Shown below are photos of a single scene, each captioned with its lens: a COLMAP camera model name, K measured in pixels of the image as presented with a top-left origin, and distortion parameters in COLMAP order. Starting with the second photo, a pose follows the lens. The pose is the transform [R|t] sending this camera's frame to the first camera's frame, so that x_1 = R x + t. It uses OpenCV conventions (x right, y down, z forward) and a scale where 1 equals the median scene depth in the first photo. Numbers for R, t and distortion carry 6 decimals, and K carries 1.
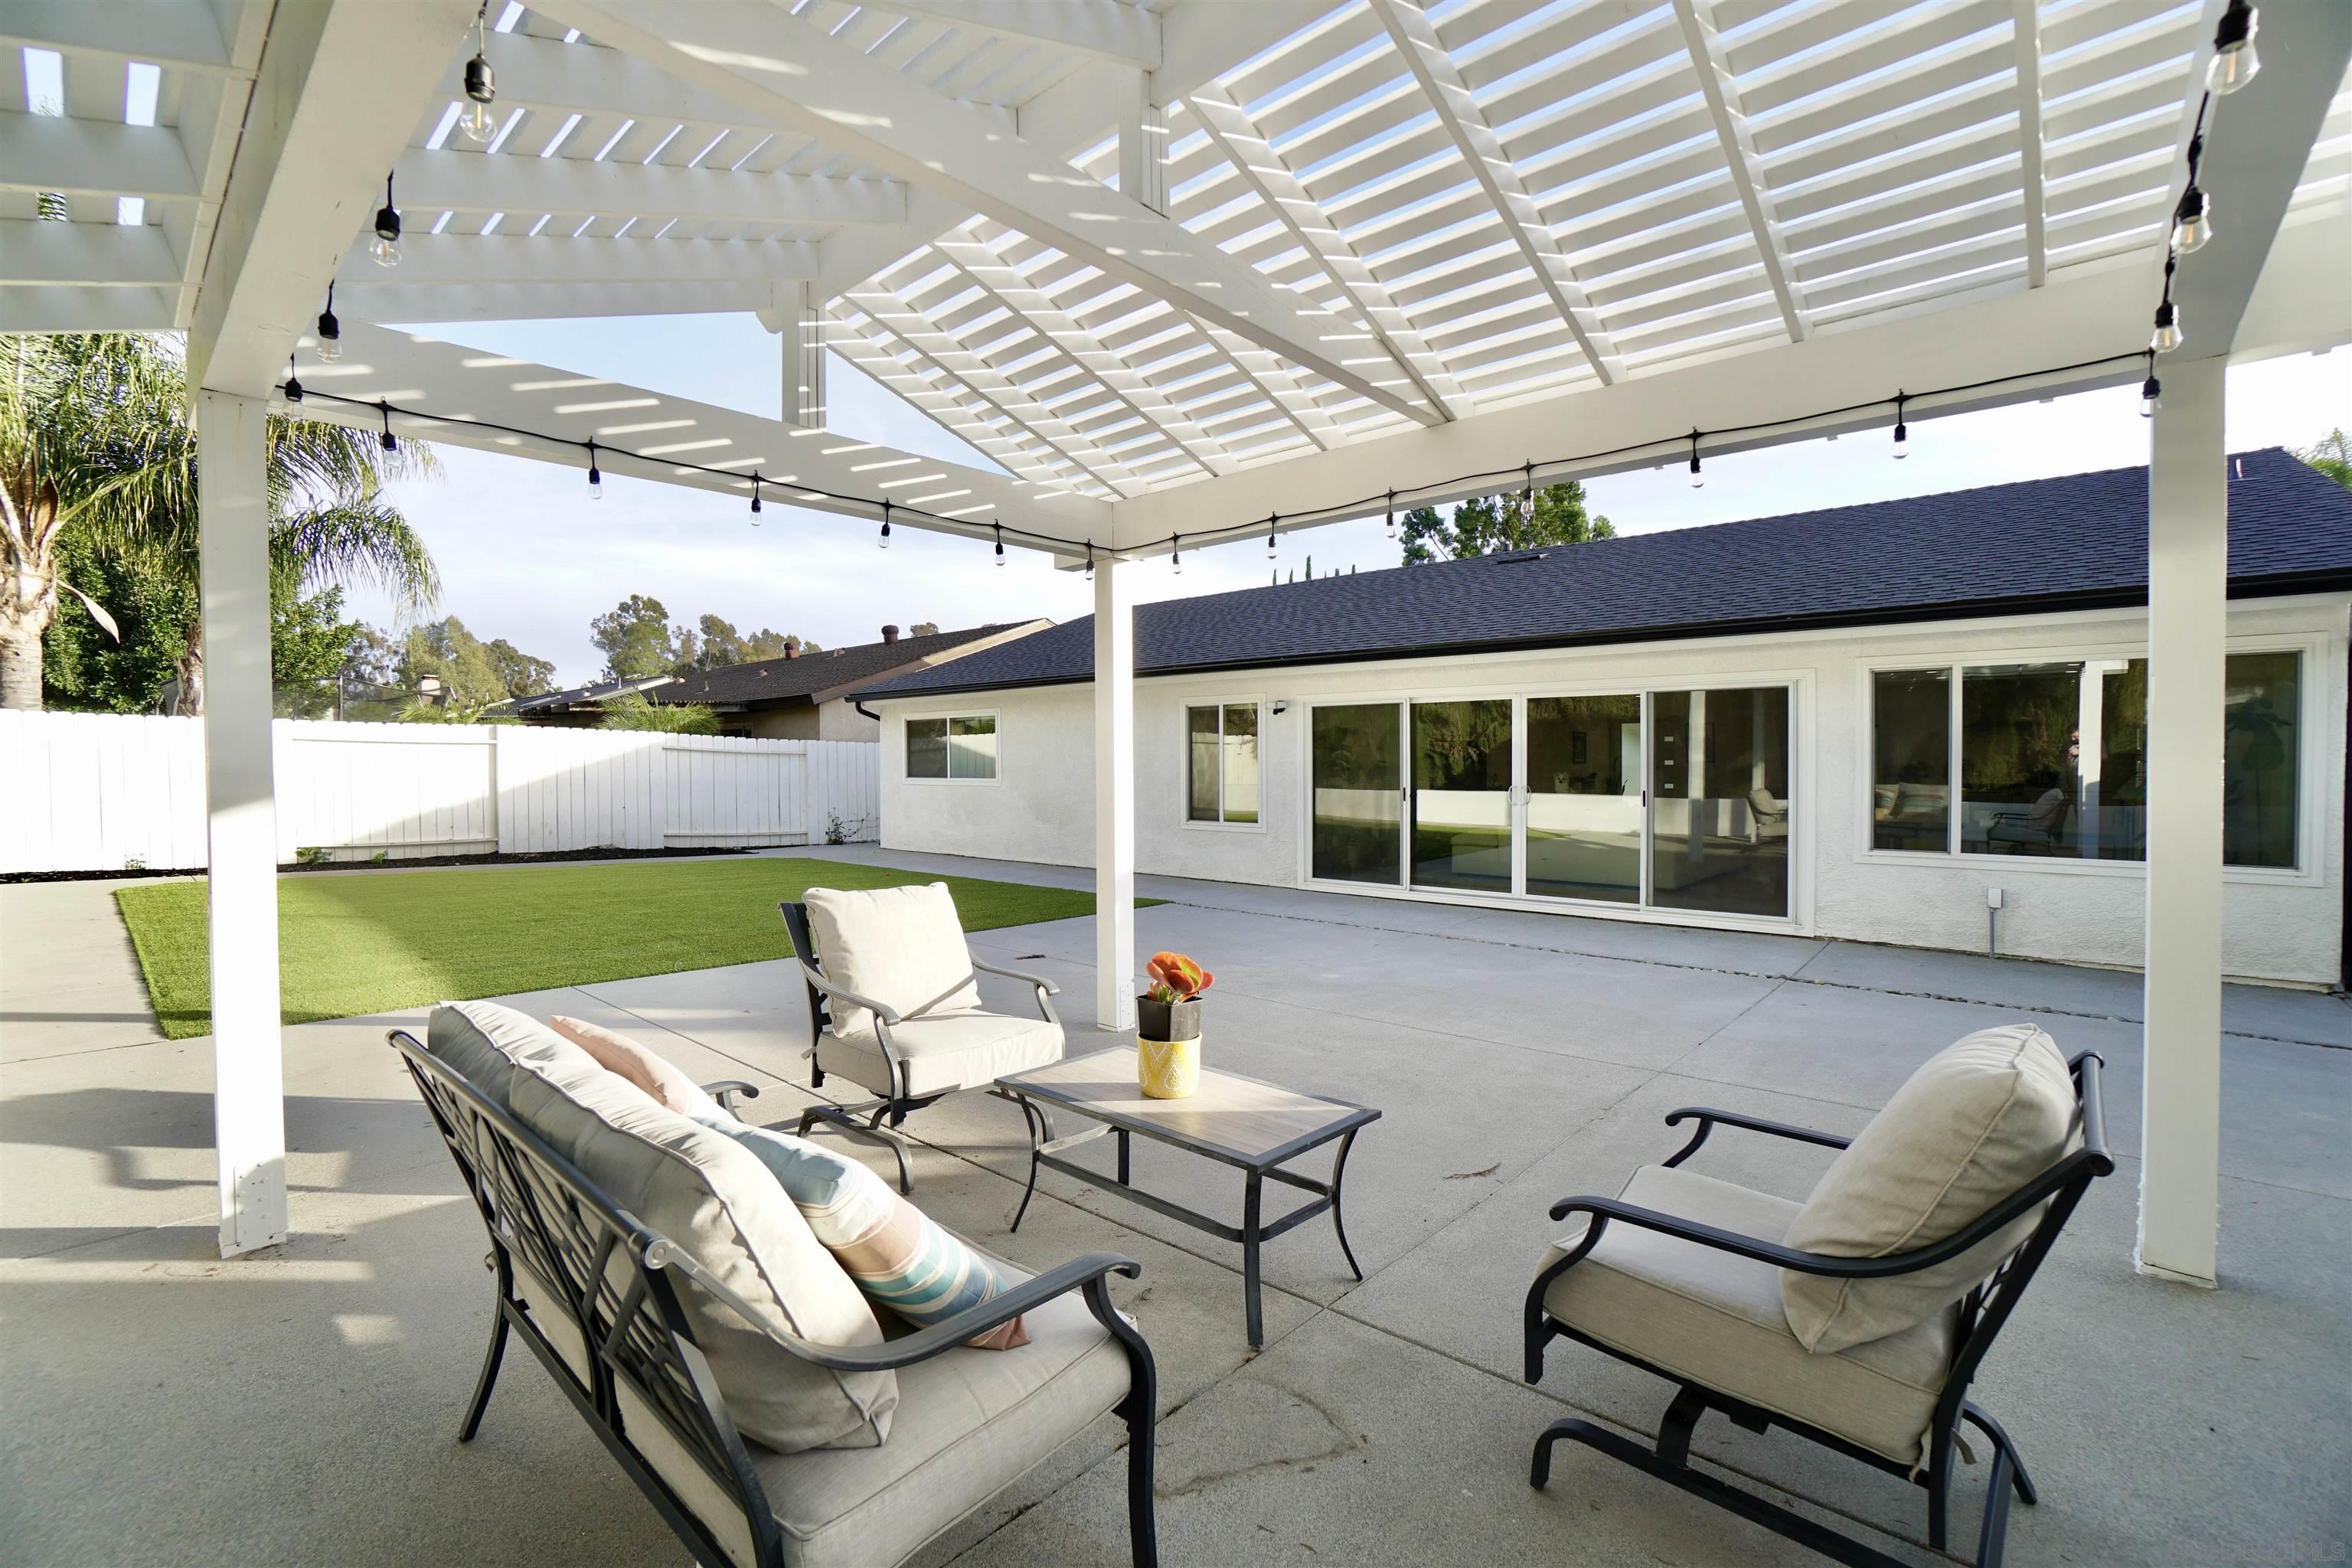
lens RADIAL K [[1031.3, 0, 1171.1], [0, 1031.3, 780.8], [0, 0, 1]] dist [-0.064571, 0.023581]
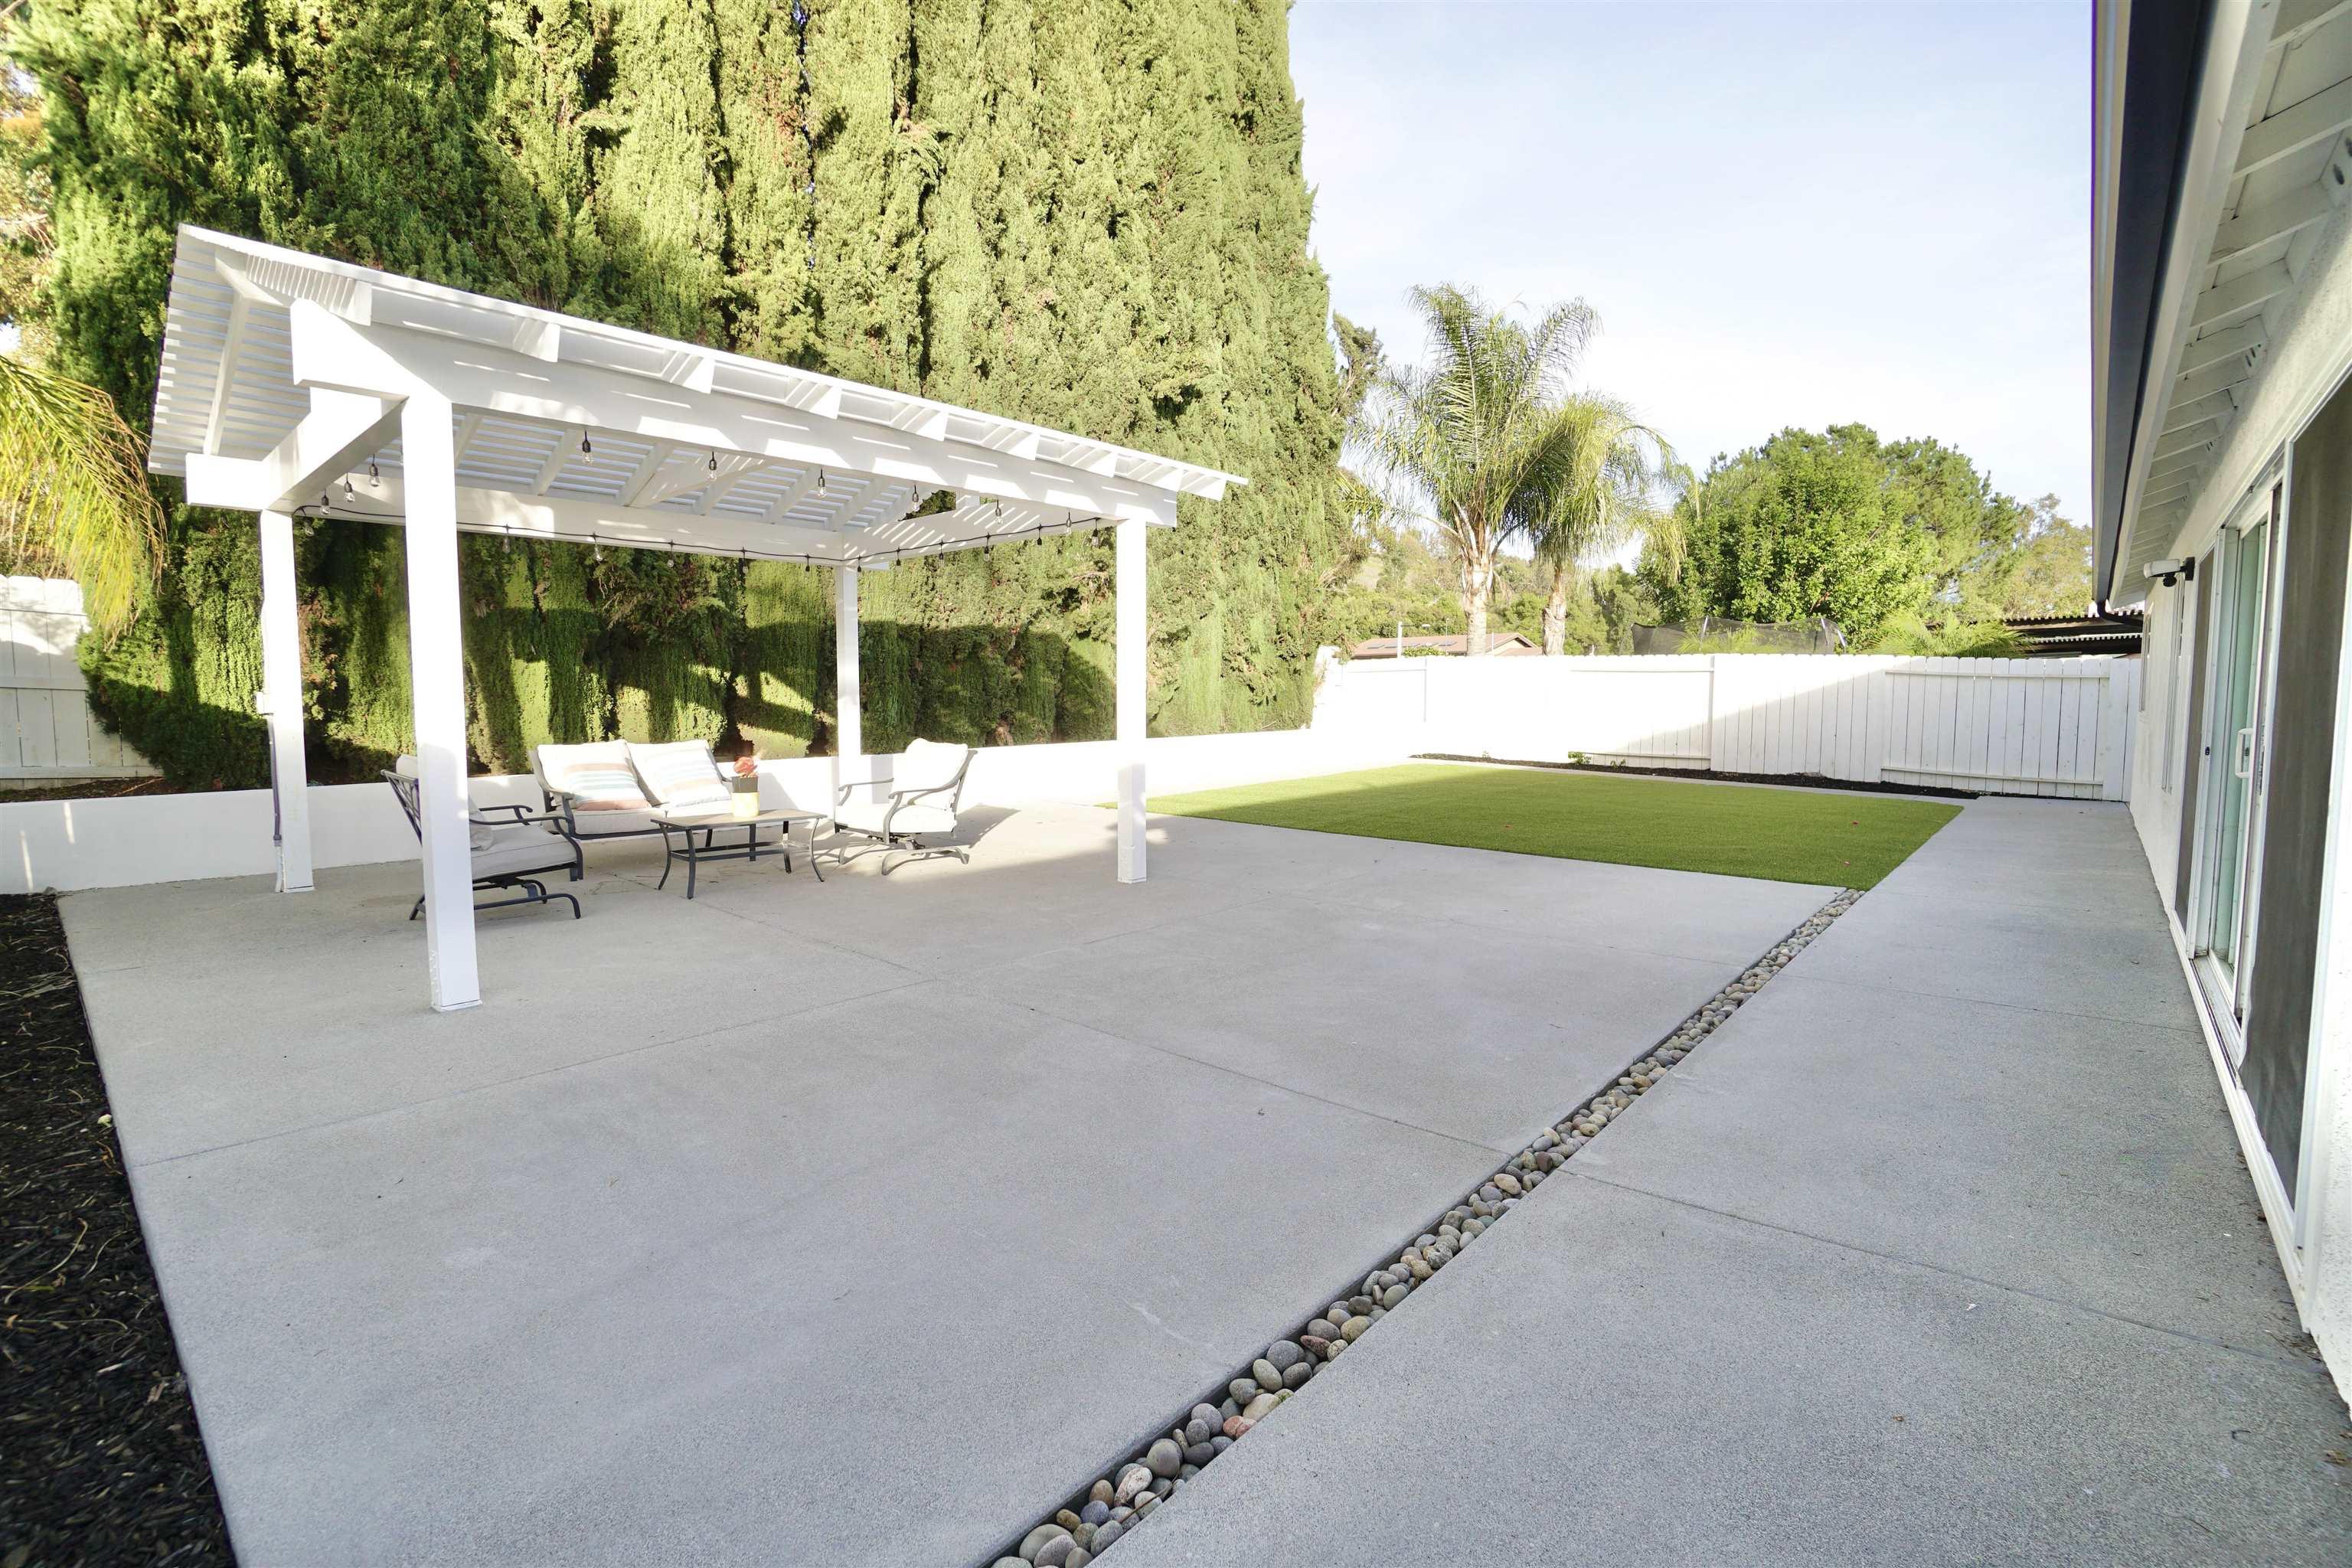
lens RADIAL K [[1031.3, 0, 1171.1], [0, 1031.3, 780.8], [0, 0, 1]] dist [-0.064571, 0.023581]
pose [[0.012951, 0.083008, -0.996465, 0.425047], [-0.019256, 0.996384, 0.082751, 0.002884], [0.999731, 0.018116, 0.014503, 0.389043]]
